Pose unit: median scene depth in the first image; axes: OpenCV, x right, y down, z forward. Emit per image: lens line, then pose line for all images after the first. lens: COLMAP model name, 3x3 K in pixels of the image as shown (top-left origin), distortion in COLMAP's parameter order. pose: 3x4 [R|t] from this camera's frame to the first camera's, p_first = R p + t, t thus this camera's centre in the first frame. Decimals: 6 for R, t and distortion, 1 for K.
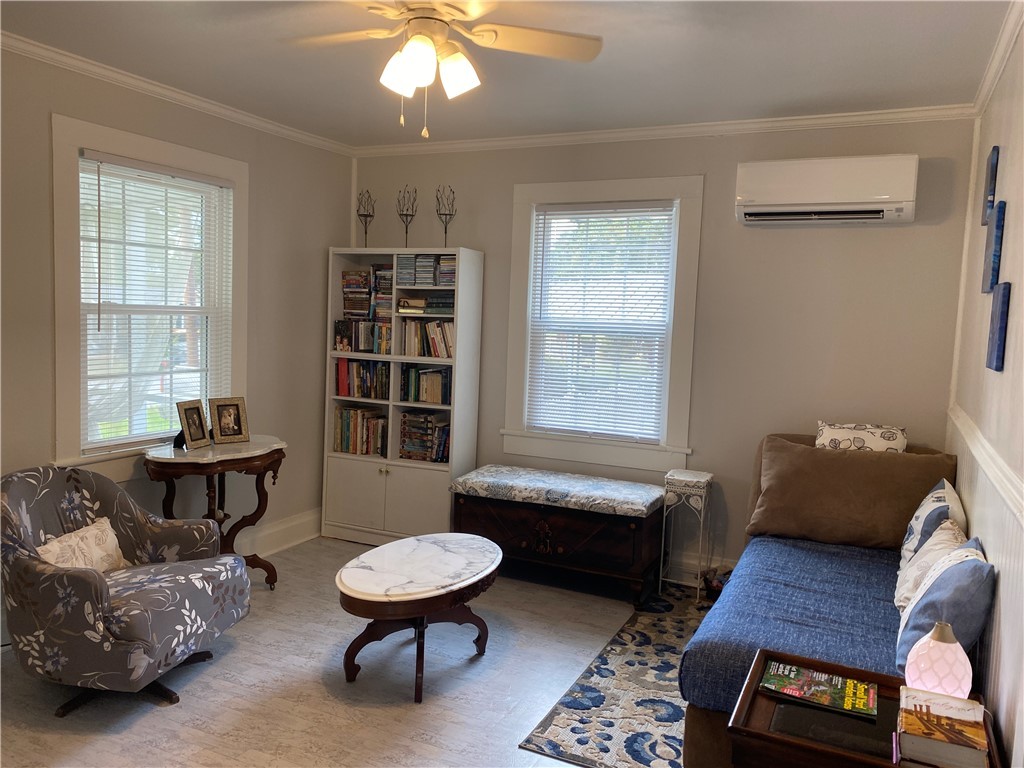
lens RADIAL K [[793.5, 0, 513.2], [0, 793.5, 382.8], [0, 0, 1]] dist [0.046213, -0.049400]
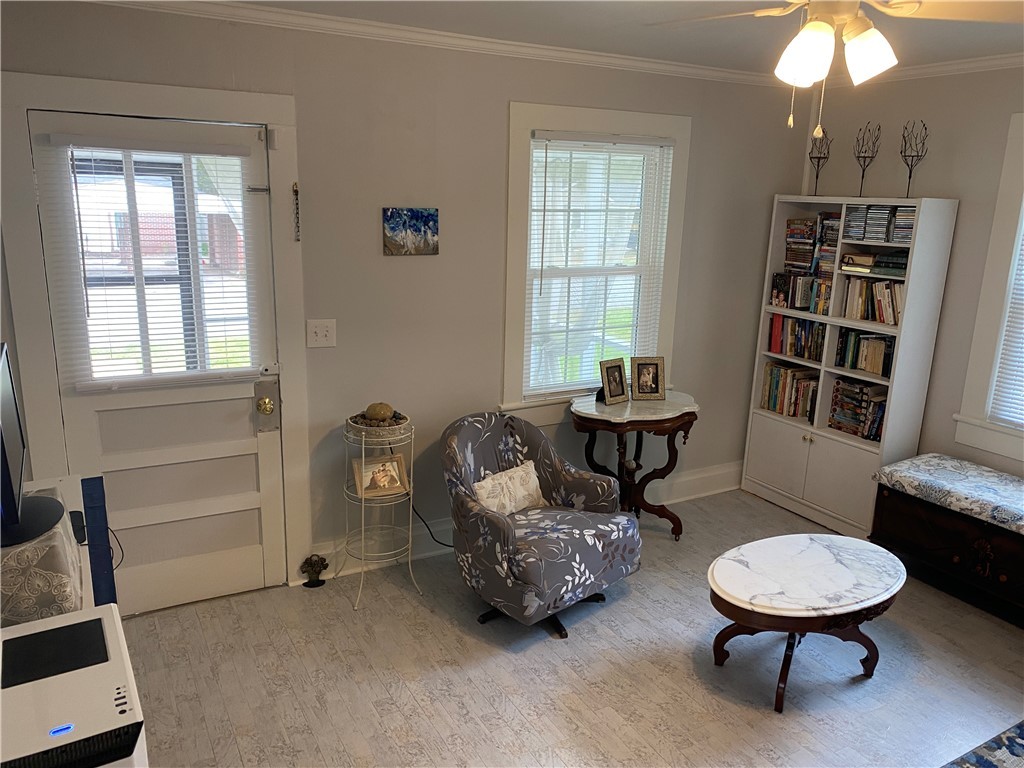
lens RADIAL K [[793.5, 0, 509.8], [0, 793.5, 383.4], [0, 0, 1]] dist [0.046213, -0.049400]
pose [[0.818675, 0.121317, -0.561296, 0.097178], [-0.042347, 0.987523, 0.151675, -0.113015], [0.572694, -0.100403, 0.813598, 0.048074]]
